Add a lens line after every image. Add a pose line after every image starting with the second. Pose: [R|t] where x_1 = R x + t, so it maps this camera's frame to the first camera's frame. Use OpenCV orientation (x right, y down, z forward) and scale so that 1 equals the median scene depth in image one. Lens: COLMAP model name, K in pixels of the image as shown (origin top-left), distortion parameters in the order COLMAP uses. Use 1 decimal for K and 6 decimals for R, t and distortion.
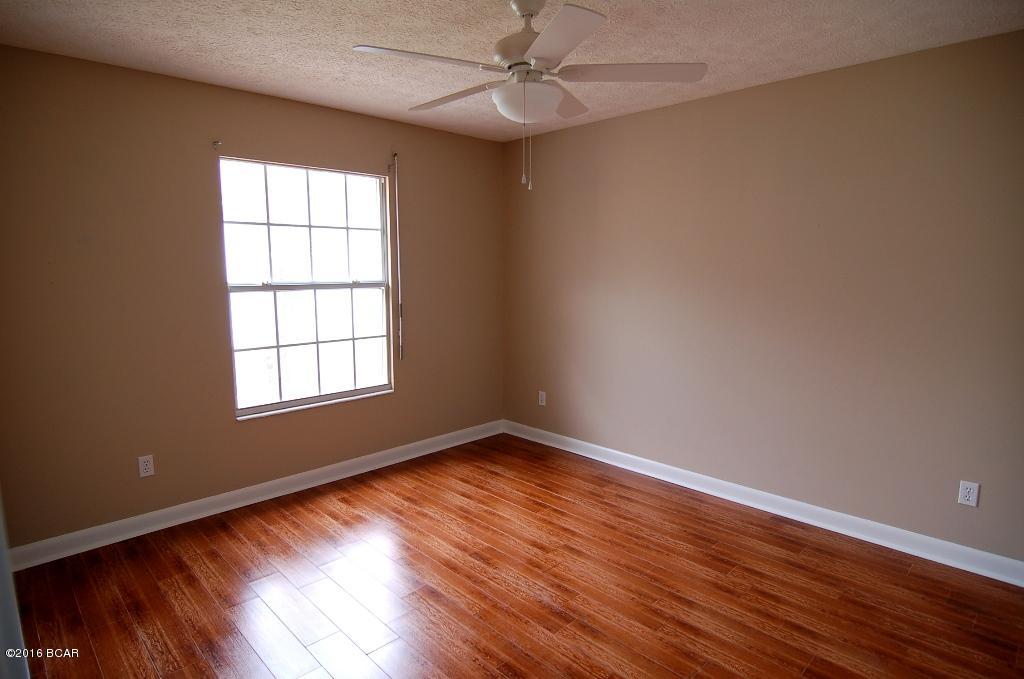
lens RADIAL K [[547.3, 0, 512.0], [0, 547.3, 339.5], [0, 0, 1]] dist [-0.013532, -0.001249]
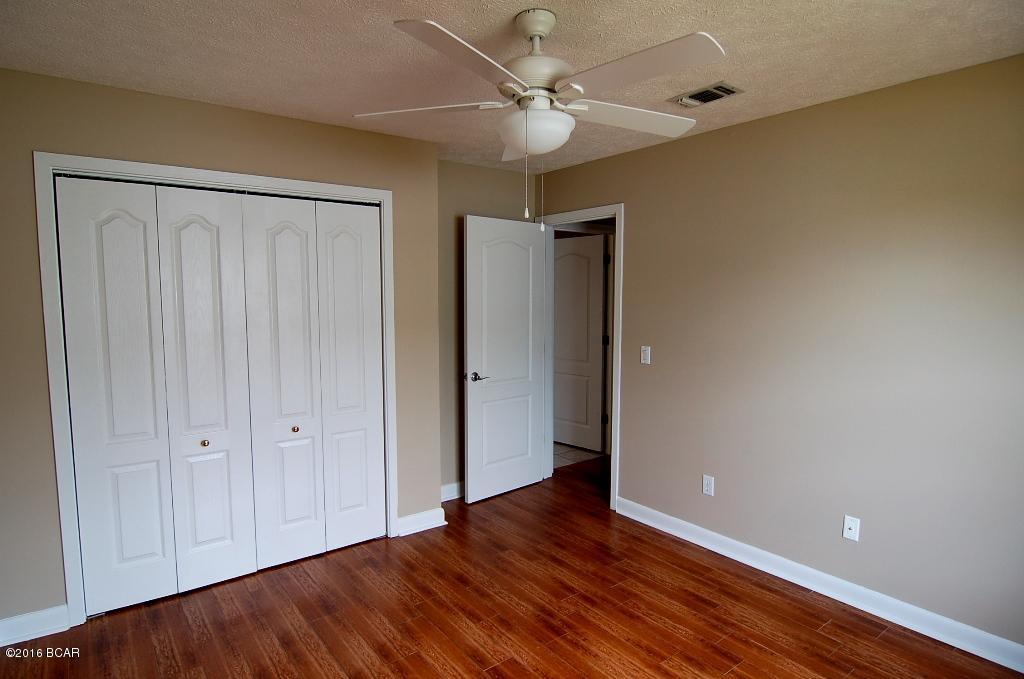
lens RADIAL K [[547.3, 0, 512.0], [0, 547.3, 339.5], [0, 0, 1]] dist [-0.013532, -0.001249]
pose [[-0.991578, -0.005981, 0.129373, -0.056665], [0.021600, 0.977304, 0.210737, -0.290531], [-0.127697, 0.211757, -0.968944, 1.942620]]
